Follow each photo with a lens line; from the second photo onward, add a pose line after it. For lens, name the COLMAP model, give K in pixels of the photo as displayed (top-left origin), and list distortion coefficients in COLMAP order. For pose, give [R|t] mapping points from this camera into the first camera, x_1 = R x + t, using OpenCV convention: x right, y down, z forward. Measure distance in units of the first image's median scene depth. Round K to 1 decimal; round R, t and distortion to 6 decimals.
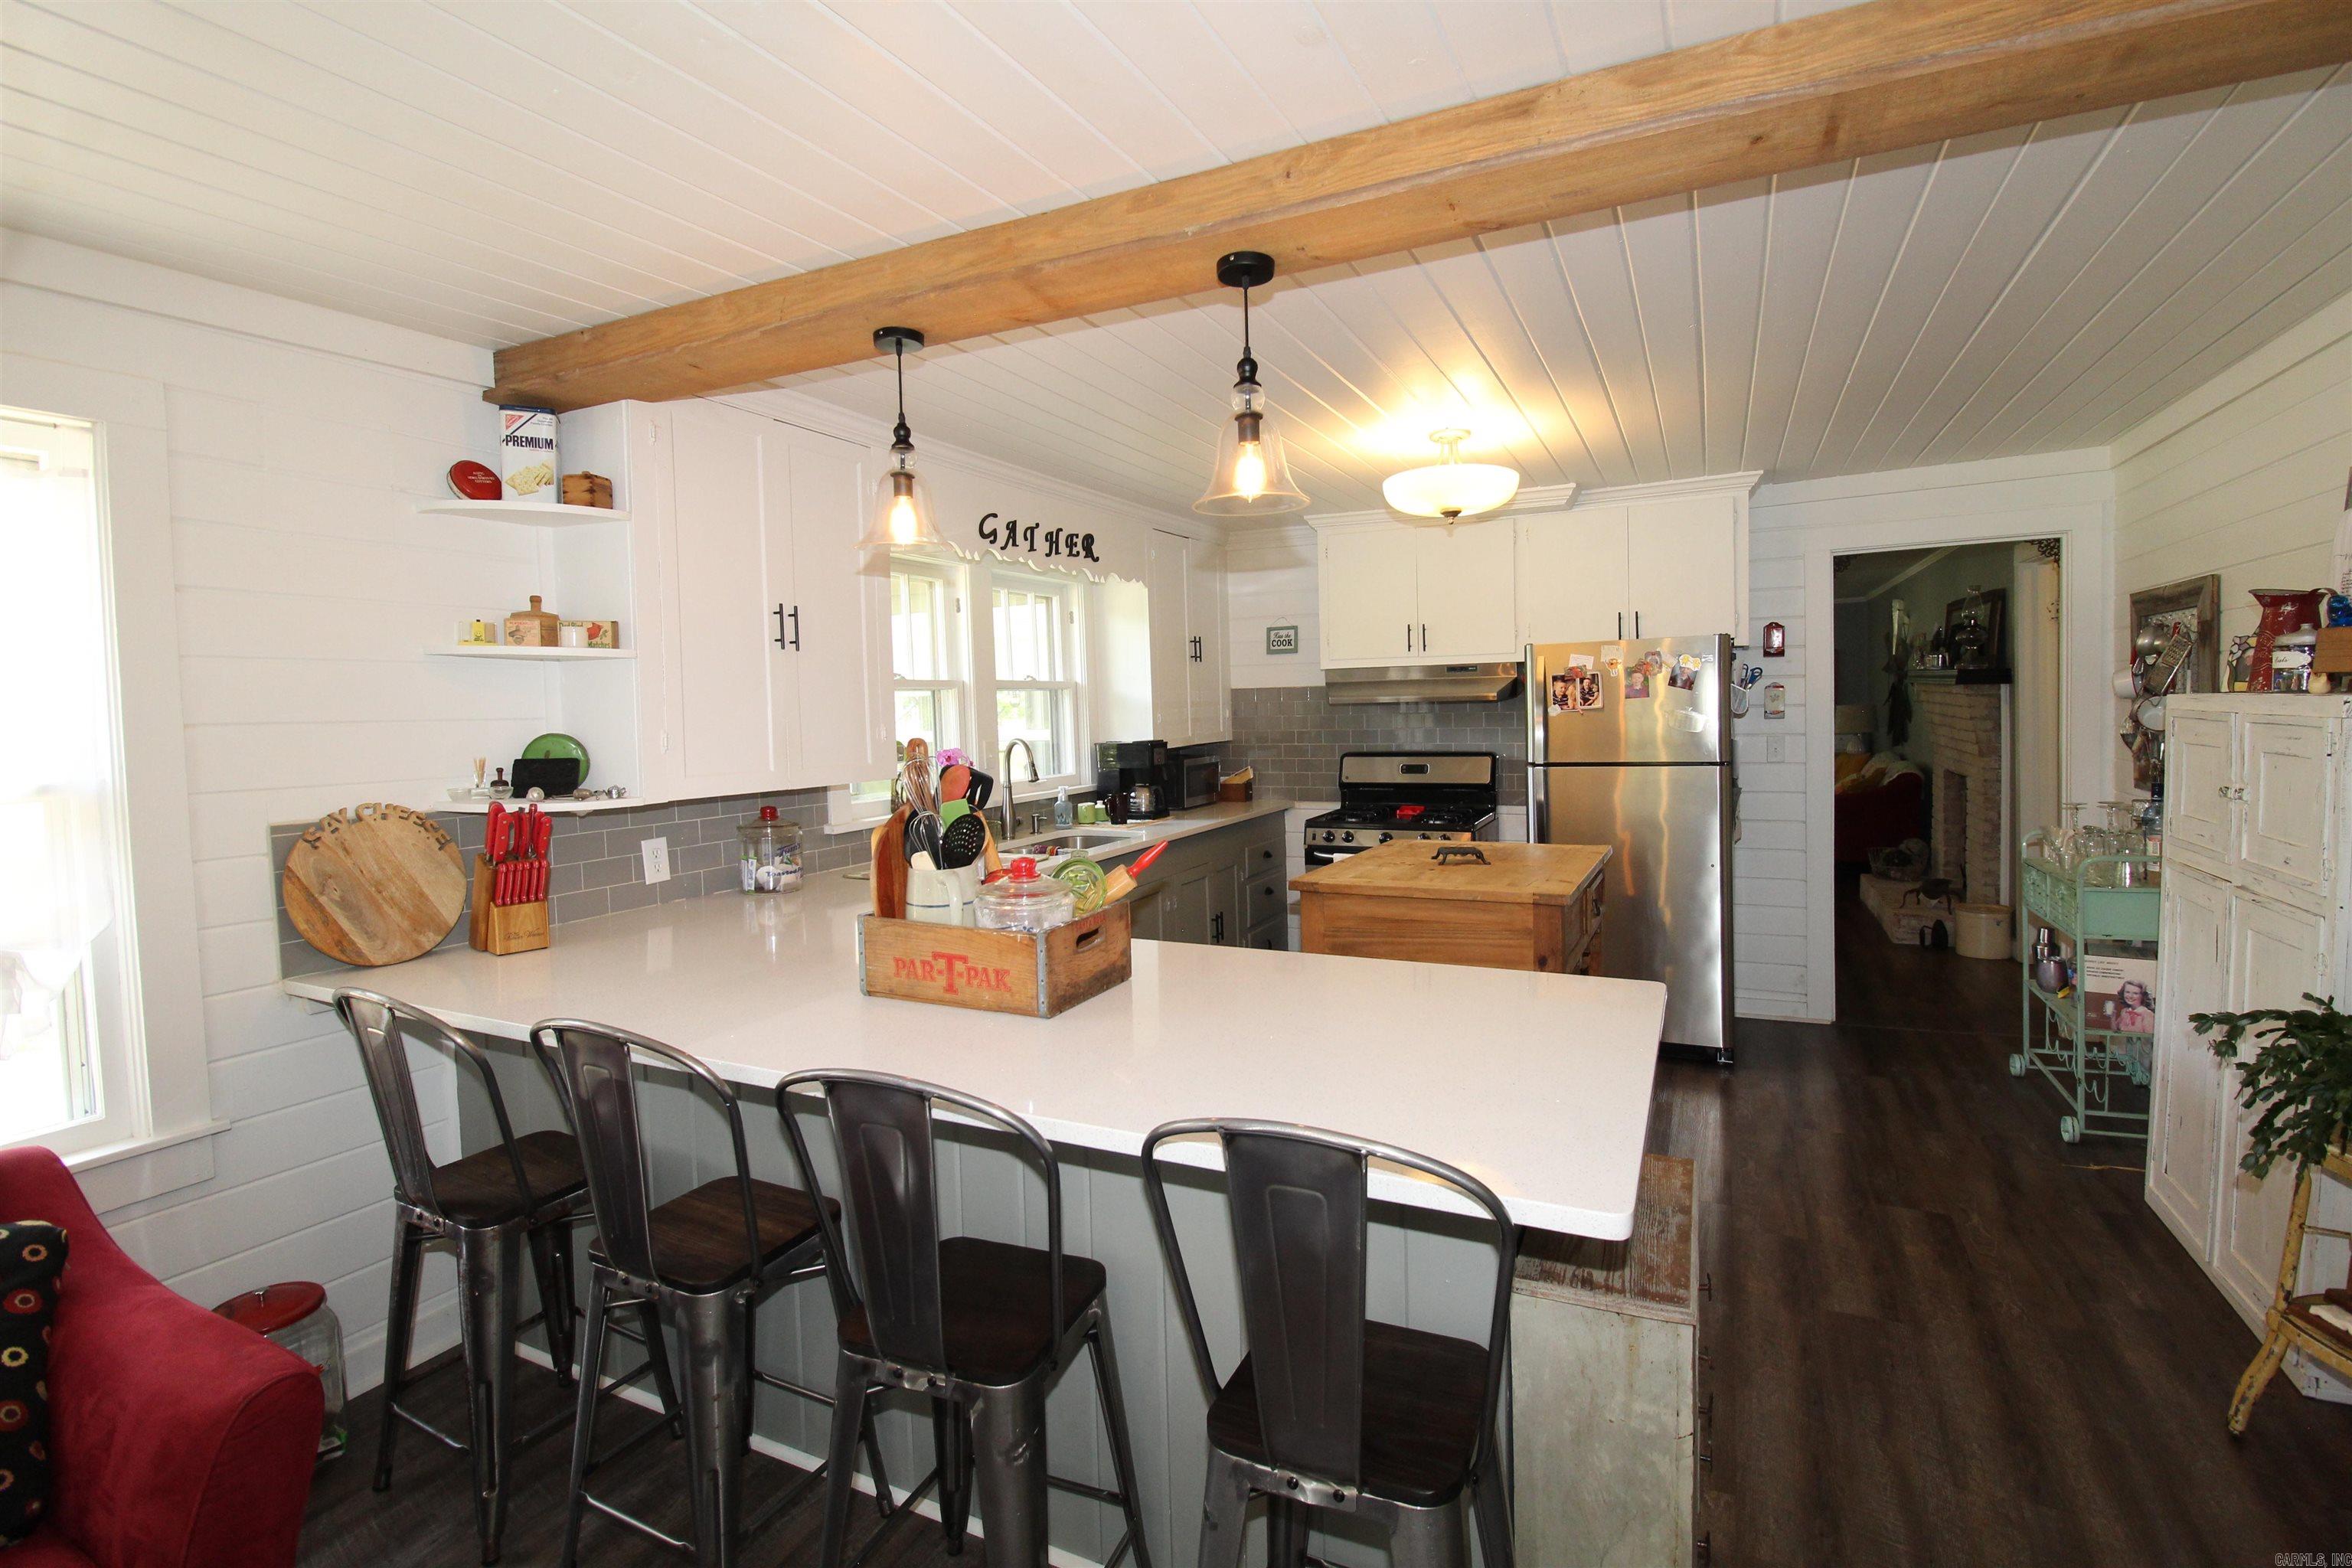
lens RADIAL K [[1101.1, 0, 1184.9], [0, 1101.1, 759.3], [0, 0, 1]] dist [-0.002222, -0.011644]
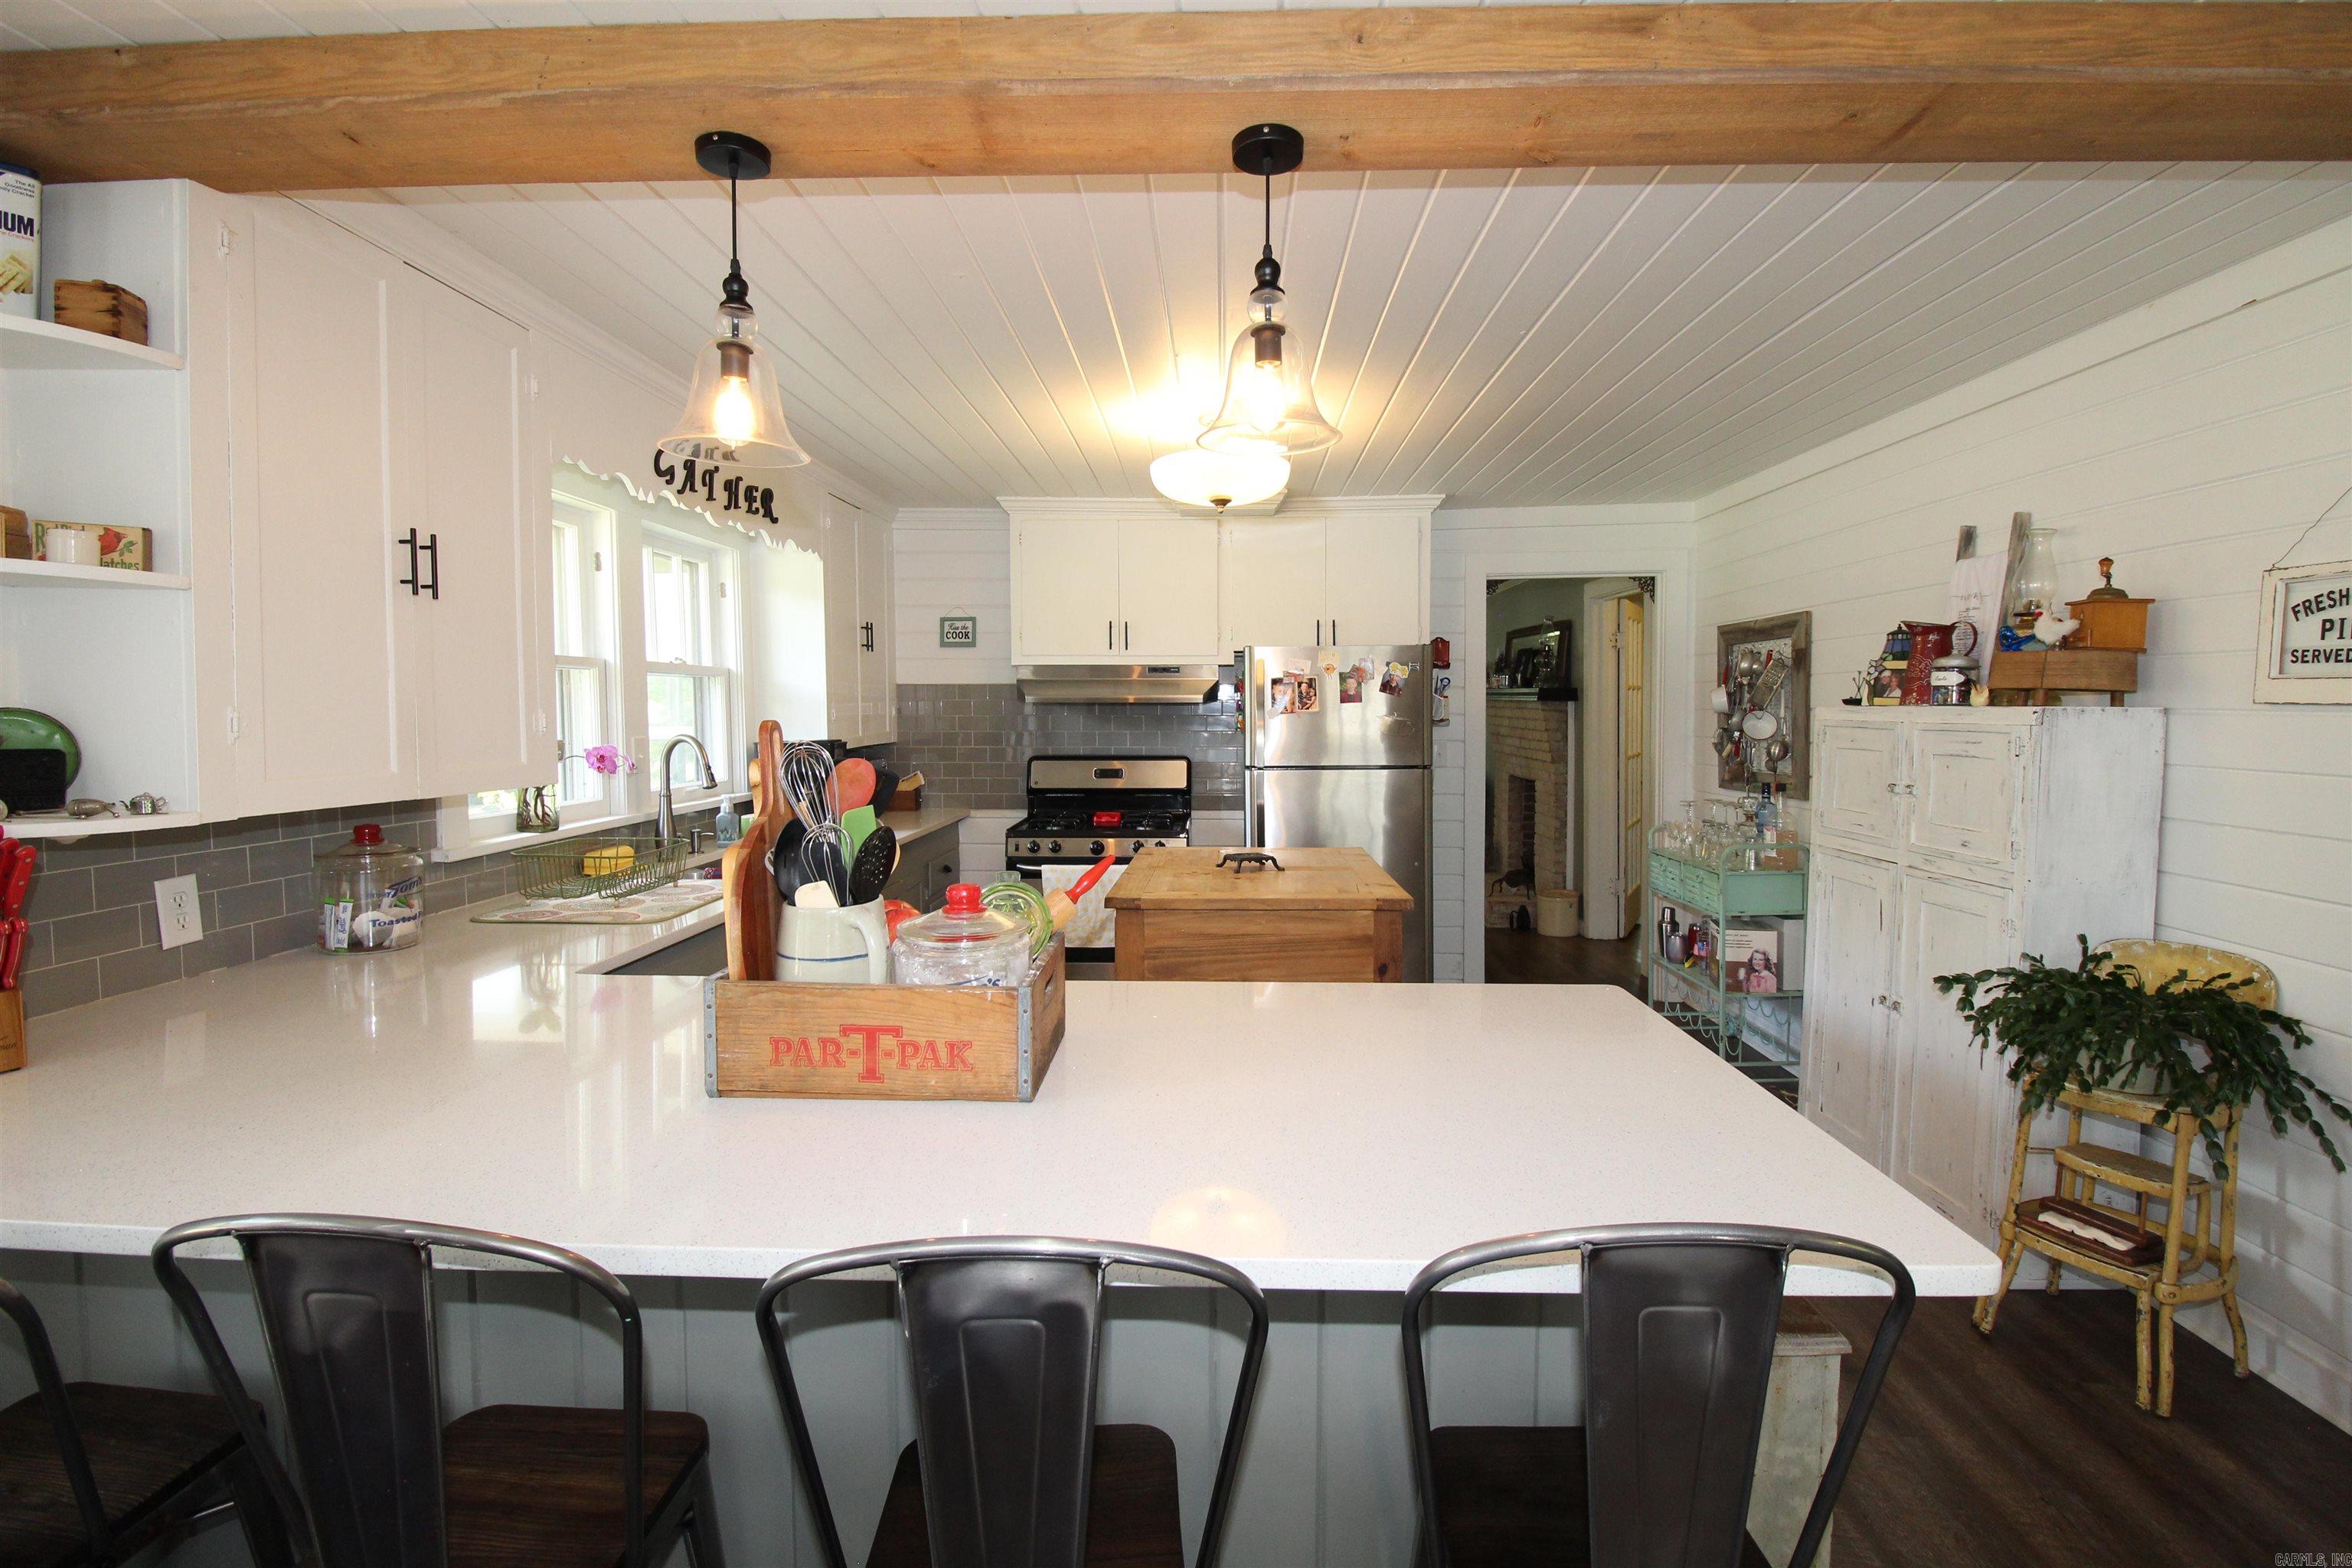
lens RADIAL K [[1101.1, 0, 1184.9], [0, 1101.1, 759.3], [0, 0, 1]] dist [-0.002222, -0.011644]
pose [[0.912051, 0.004552, 0.410050, -0.207689], [-0.000972, 0.999960, -0.008940, 0.008288], [-0.410075, 0.007755, 0.912019, 0.178671]]
